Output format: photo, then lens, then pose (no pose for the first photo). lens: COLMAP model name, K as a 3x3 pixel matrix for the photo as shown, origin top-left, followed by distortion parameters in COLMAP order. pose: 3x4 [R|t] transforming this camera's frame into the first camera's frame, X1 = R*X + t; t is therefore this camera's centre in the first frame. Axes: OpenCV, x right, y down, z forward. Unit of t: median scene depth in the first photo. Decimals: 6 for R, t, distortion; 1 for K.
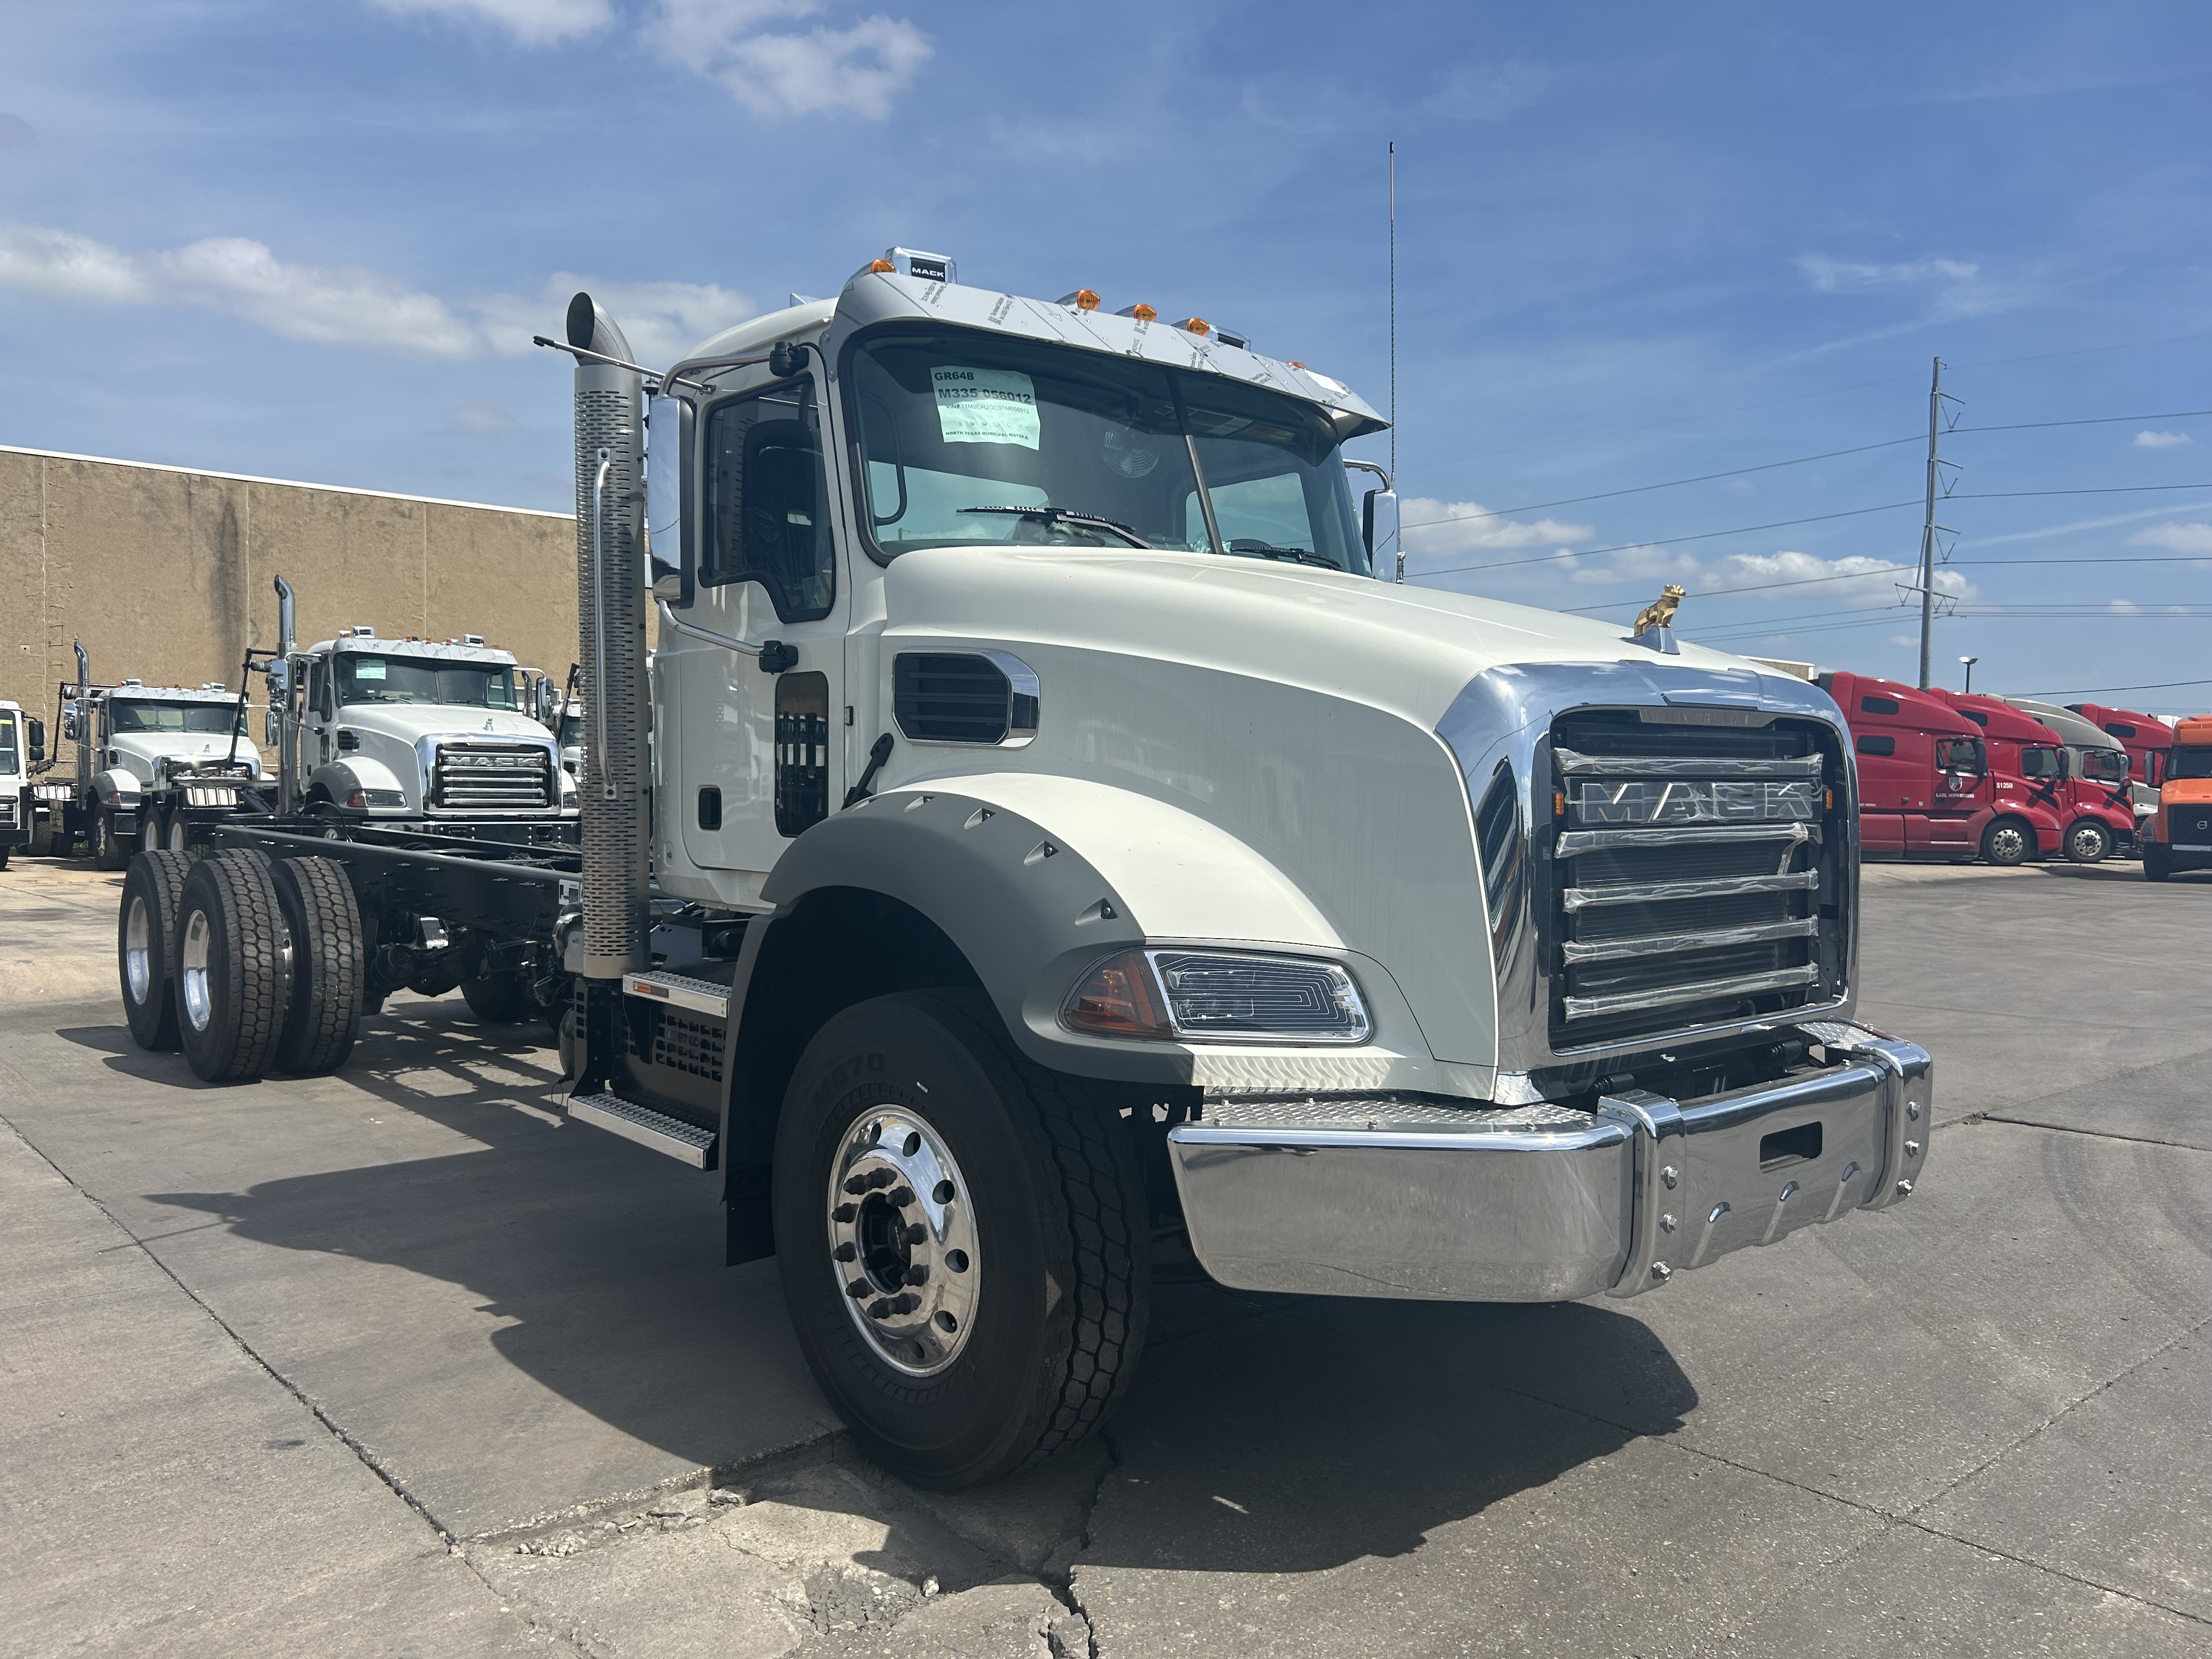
lens RADIAL K [[1676.3, 0, 1101.2], [0, 1676.3, 774.2], [0, 0, 1]] dist [0.024650, -0.005617]
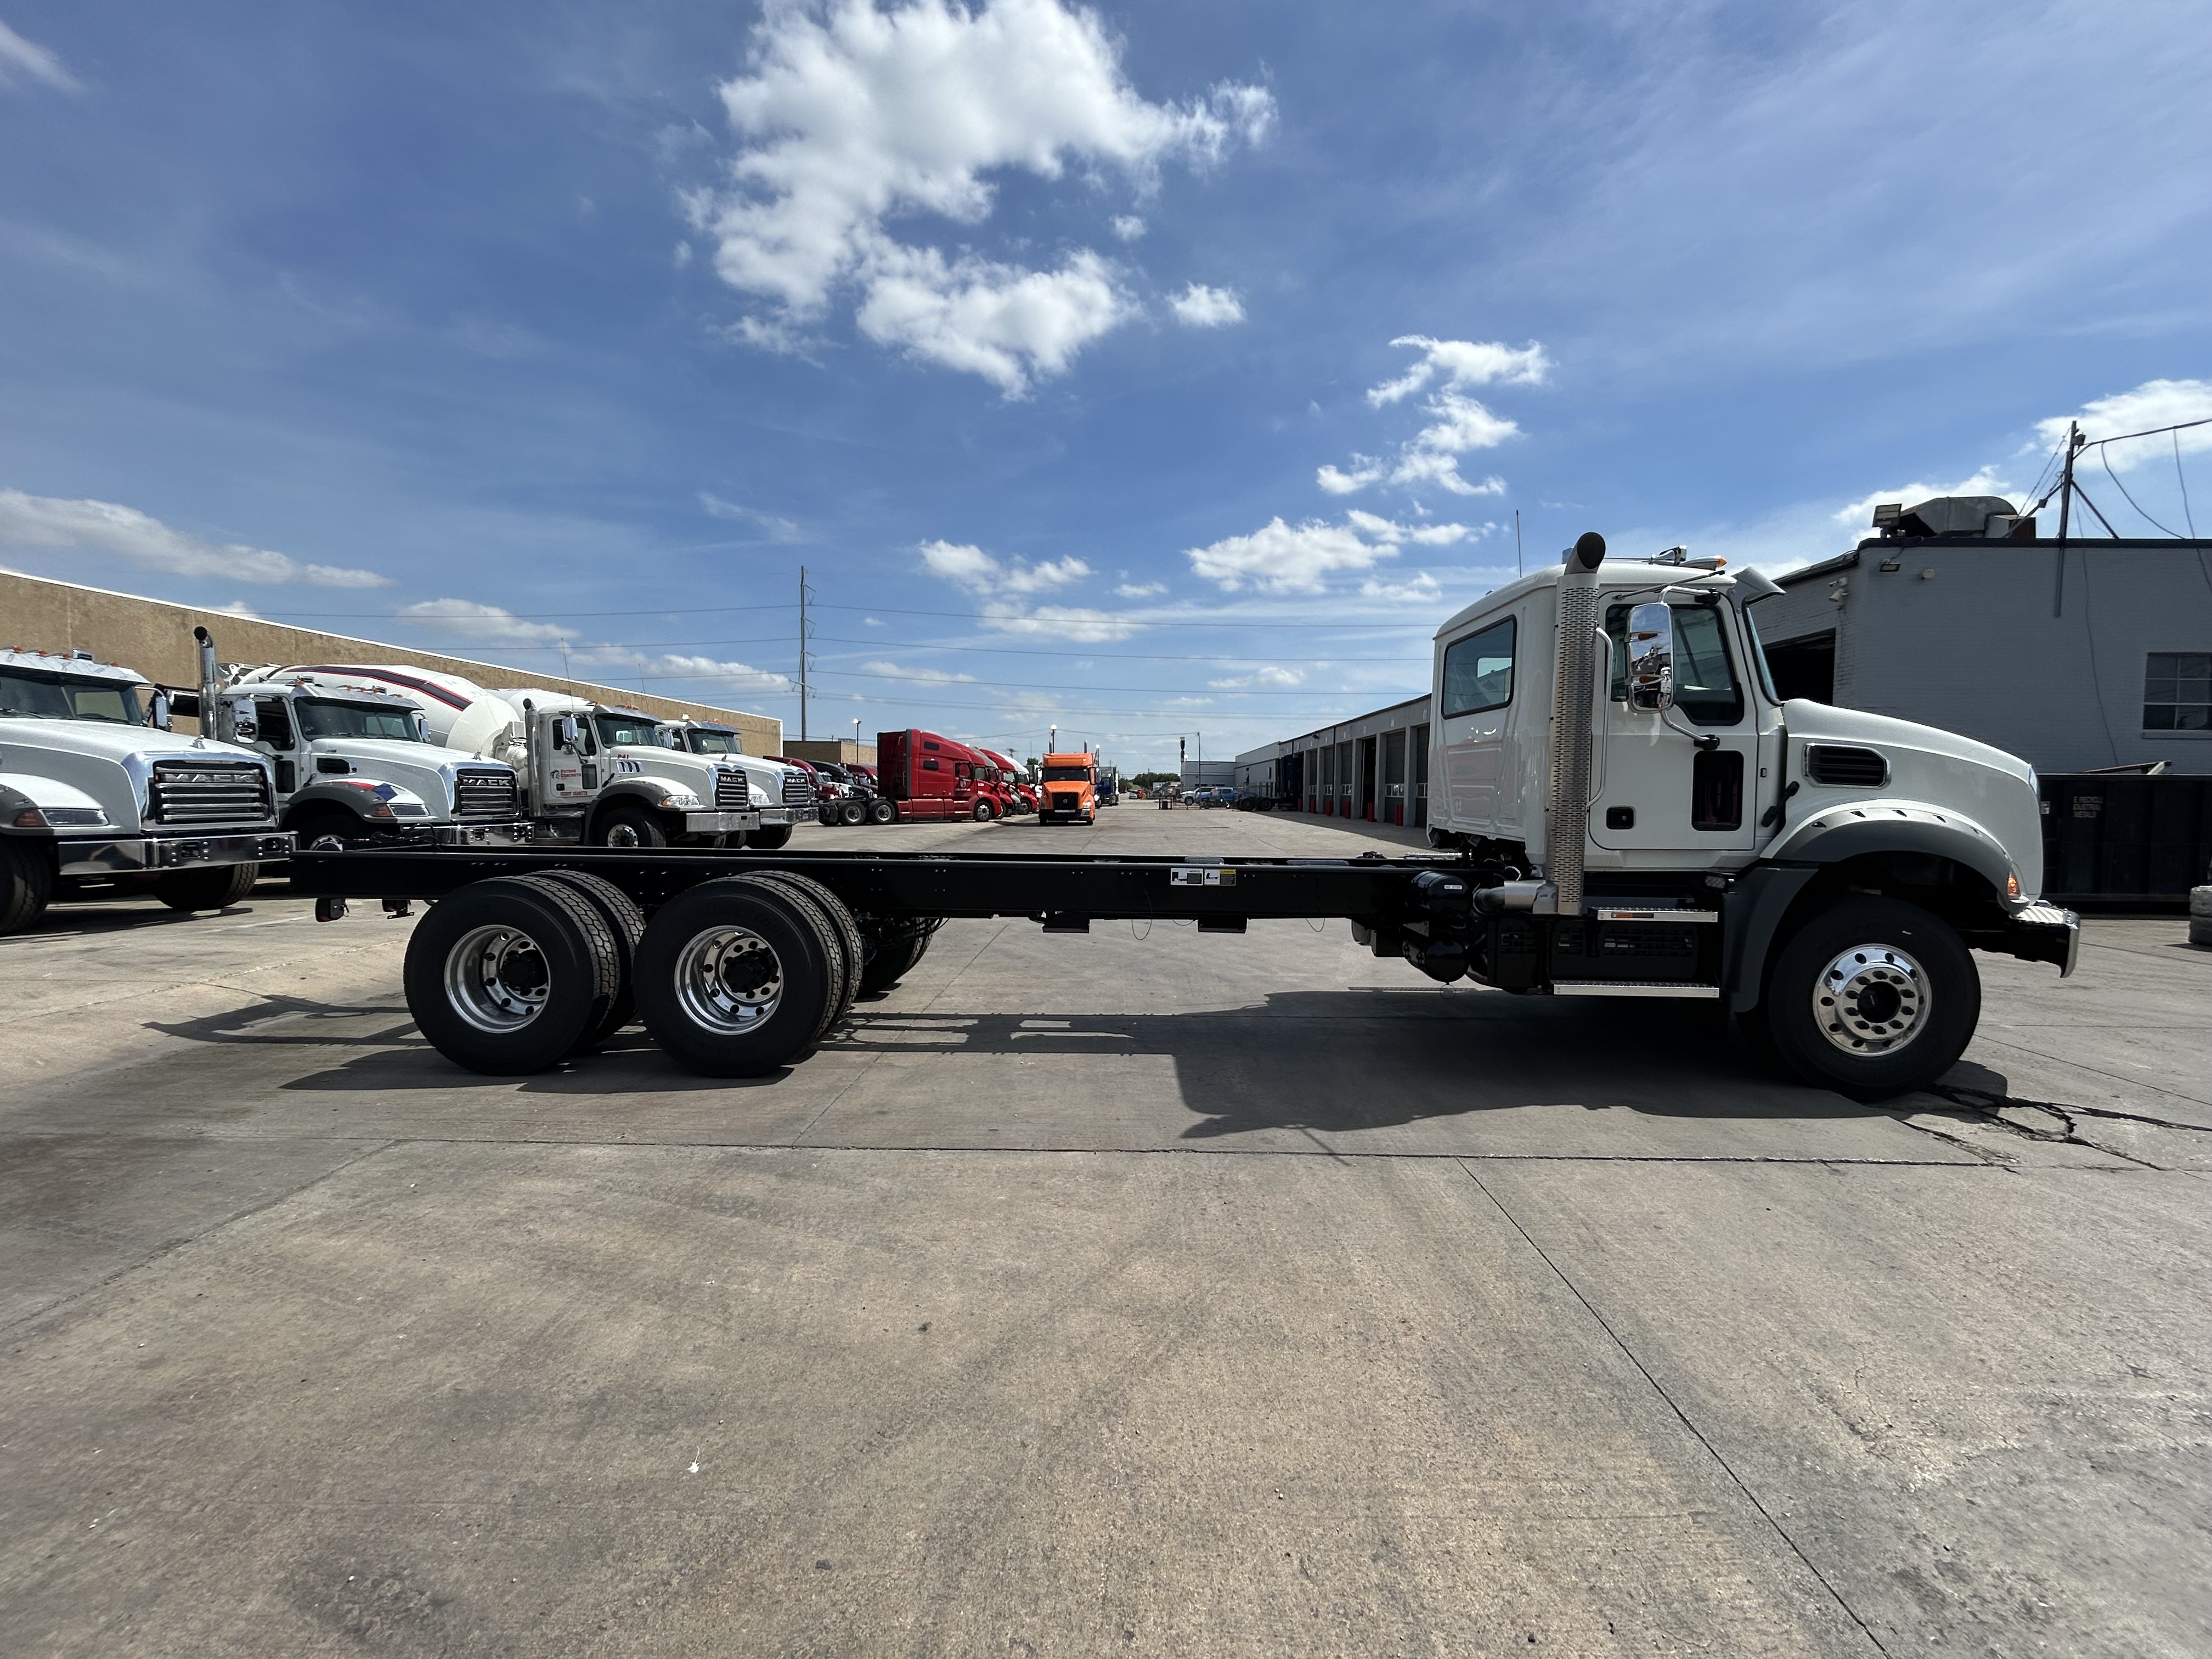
lens RADIAL K [[889.9, 0, 1106.0], [0, 889.9, 829.5], [0, 0, 1]] dist [0.002716, -0.000647]
pose [[0.685772, -0.049126, 0.726157, -1.459495], [0.006746, 0.998106, 0.061153, -0.037691], [-0.727785, -0.037039, 0.684804, 0.784646]]
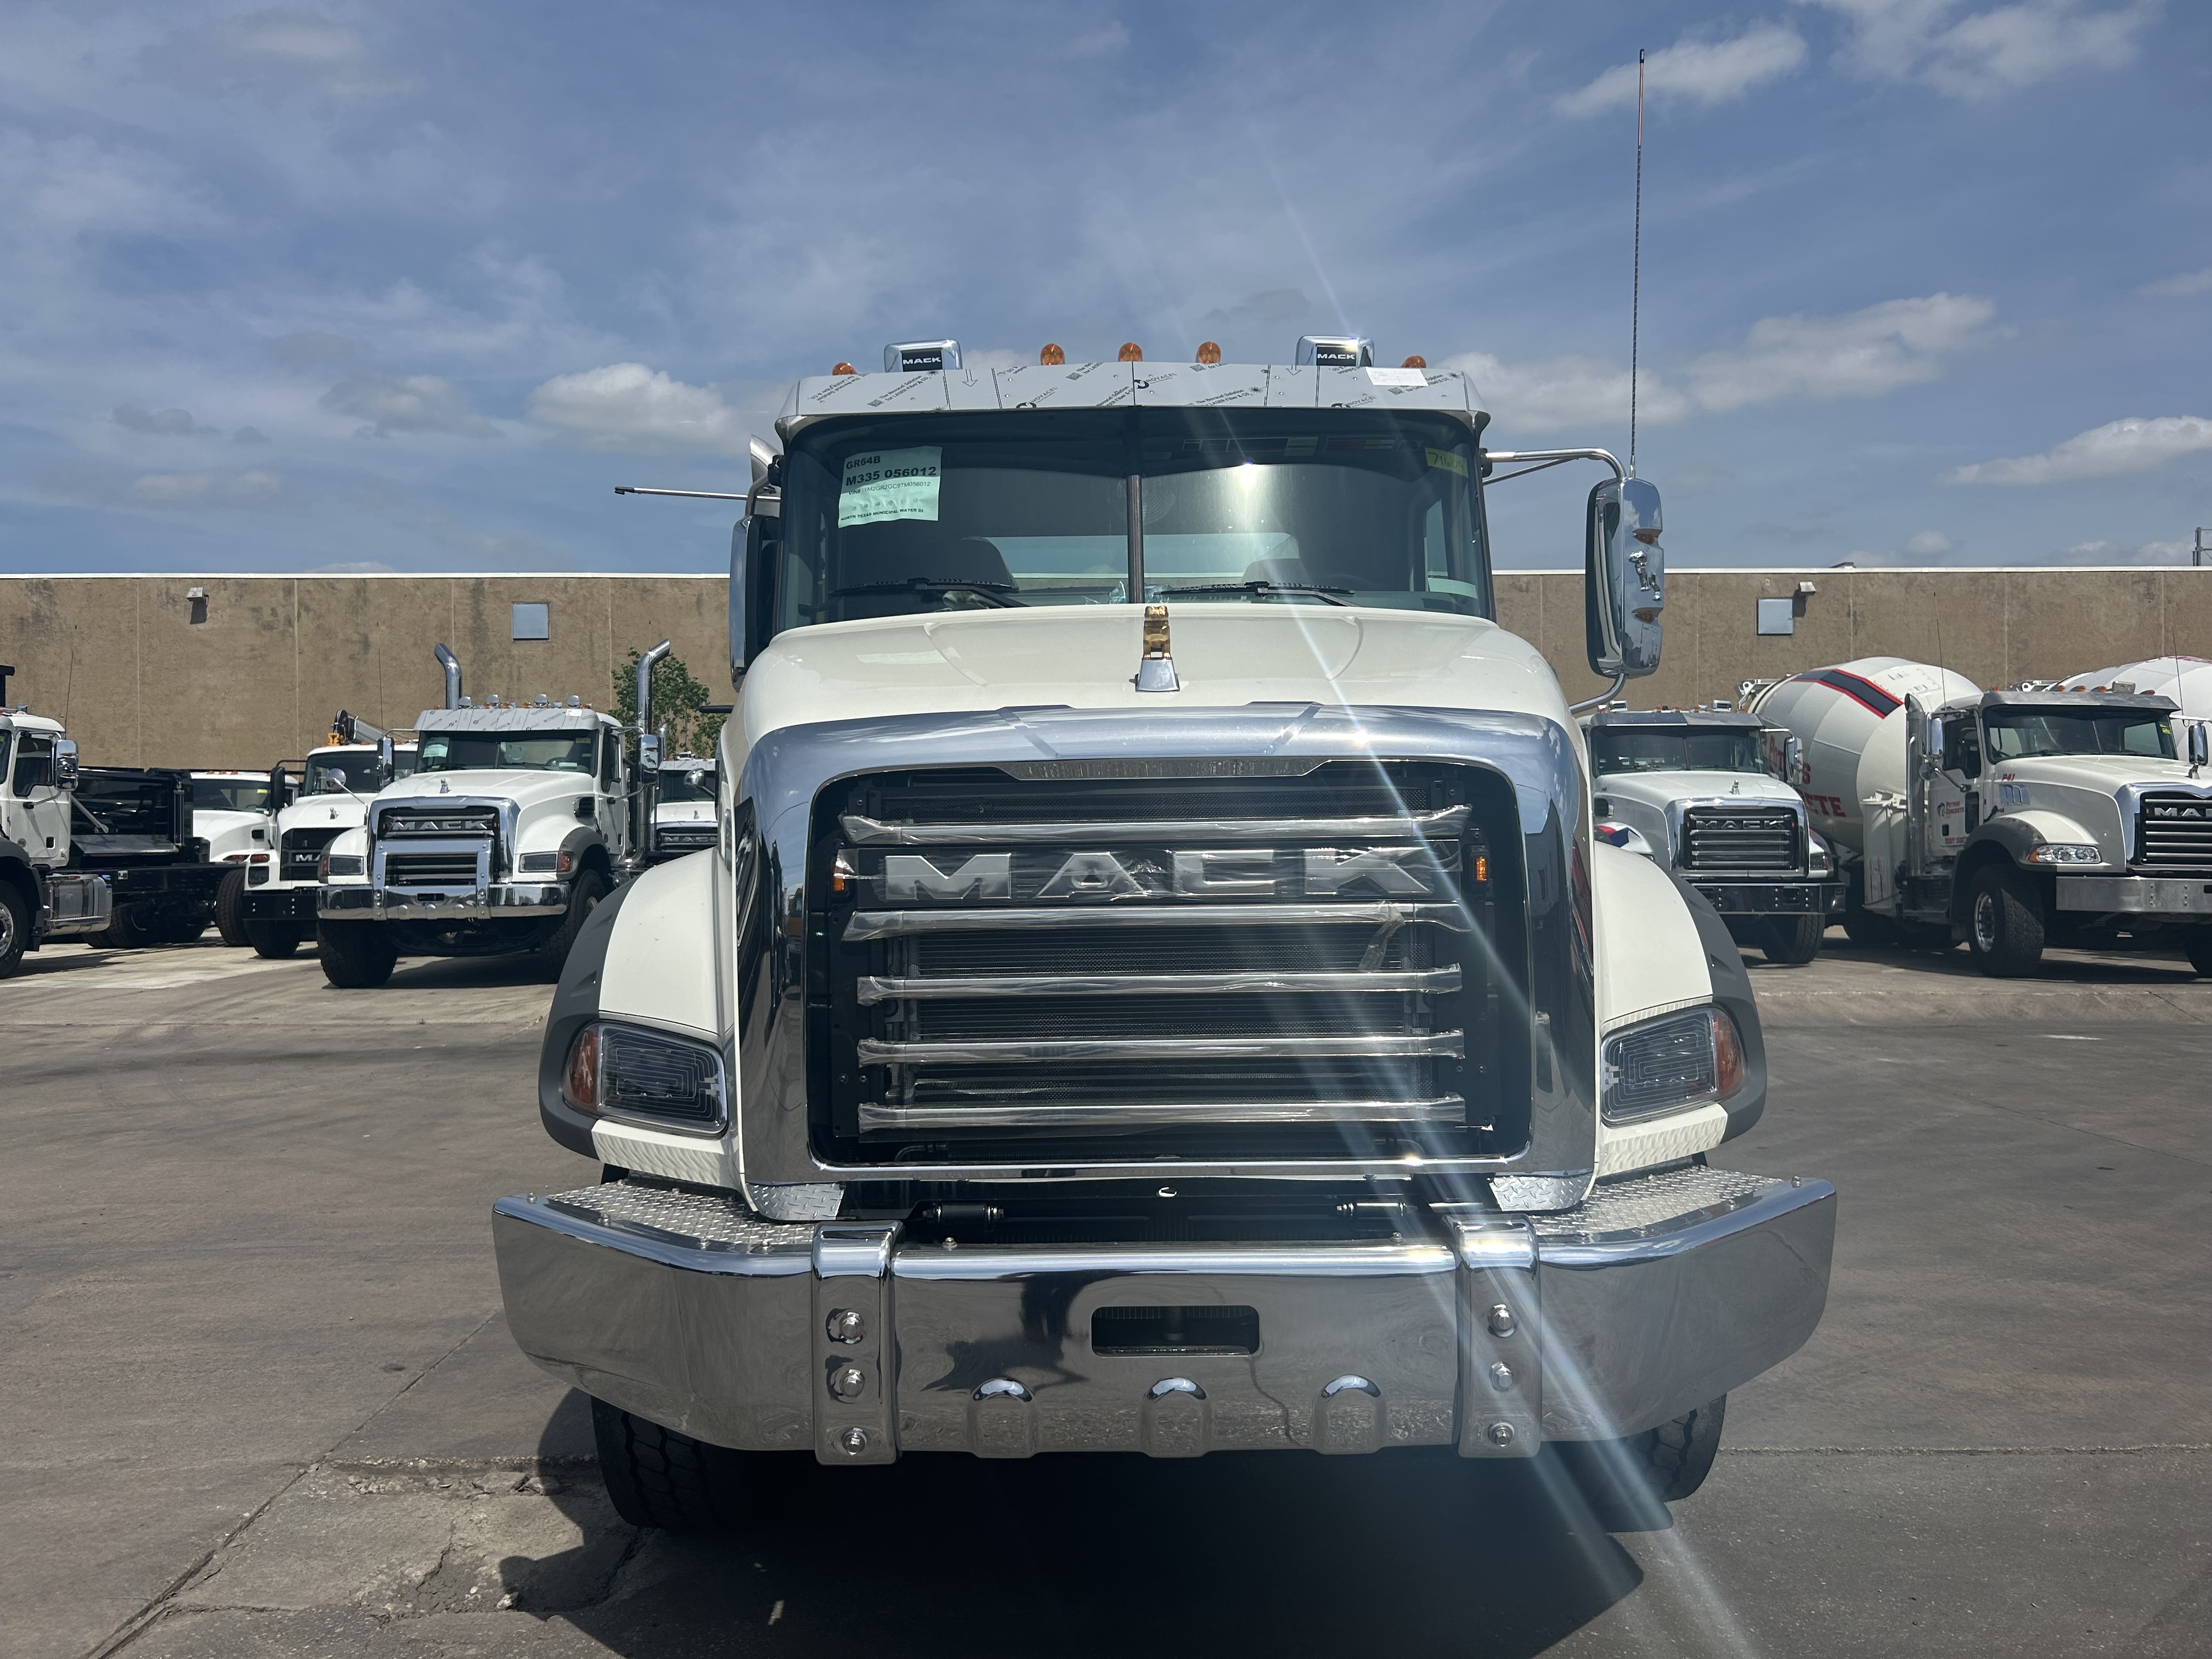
lens RADIAL K [[1642.1, 0, 1106.0], [0, 1642.1, 829.5], [0, 0, 1]] dist [0.090612, -0.089827]
pose [[0.758949, -0.021473, -0.650796, 0.667477], [0.018461, 0.999764, -0.011459, 0.002969], [0.650889, -0.003317, 0.759166, 0.318342]]
